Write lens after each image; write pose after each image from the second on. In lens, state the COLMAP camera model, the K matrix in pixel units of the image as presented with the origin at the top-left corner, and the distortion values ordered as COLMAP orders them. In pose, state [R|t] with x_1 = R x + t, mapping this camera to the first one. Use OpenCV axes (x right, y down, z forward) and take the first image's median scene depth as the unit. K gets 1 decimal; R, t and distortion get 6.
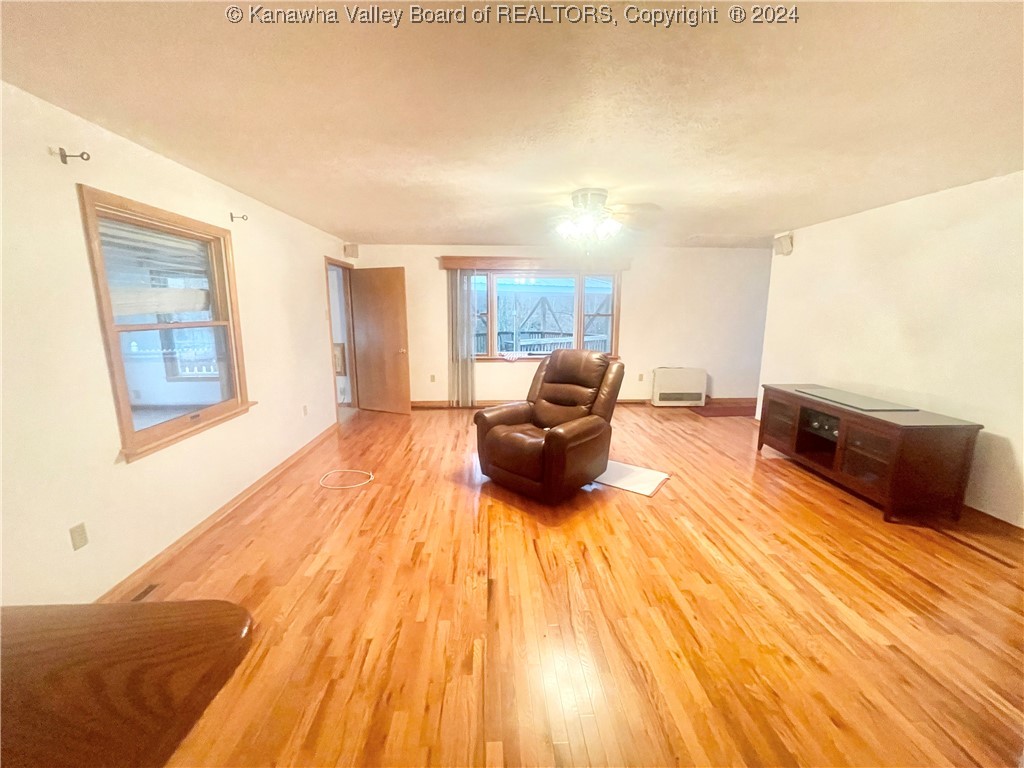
lens RADIAL K [[411.6, 0, 513.2], [0, 411.6, 382.9], [0, 0, 1]] dist [0.001027, 0.000015]
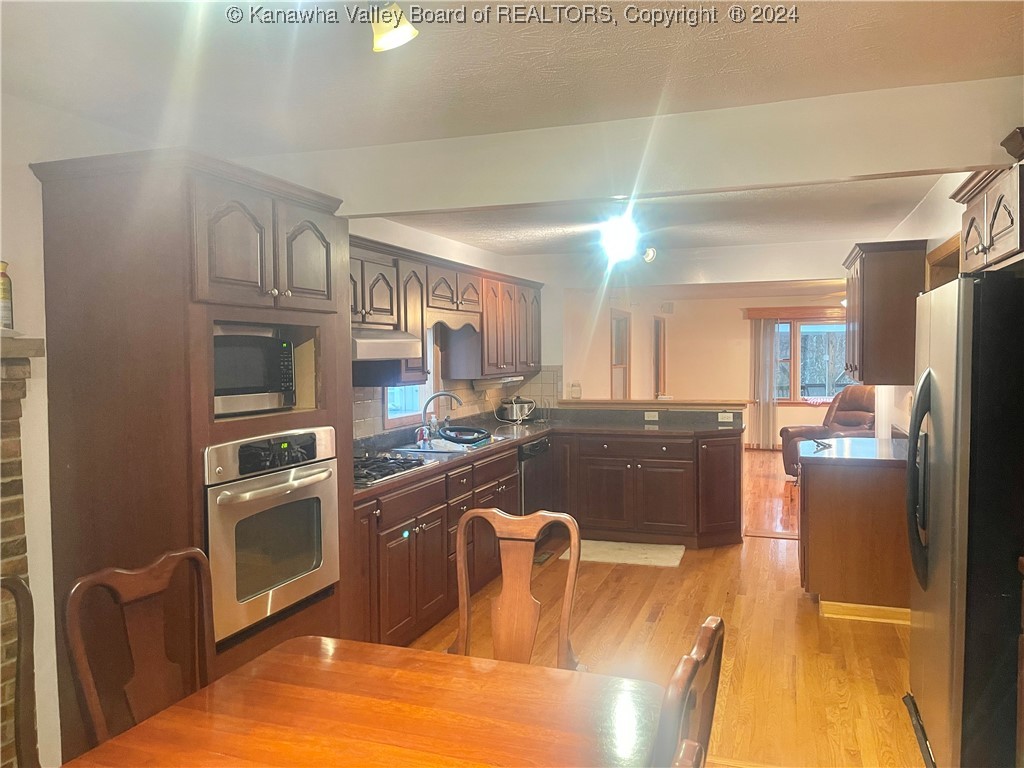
lens RADIAL K [[751.9, 0, 512.4], [0, 751.9, 386.5], [0, 0, 1]] dist [-0.001404, -0.000706]
pose [[0.918737, 0.011198, -0.394711, 0.043347], [-0.063359, 0.990827, -0.119366, 0.171067], [0.389754, 0.134675, 0.911018, -1.008382]]
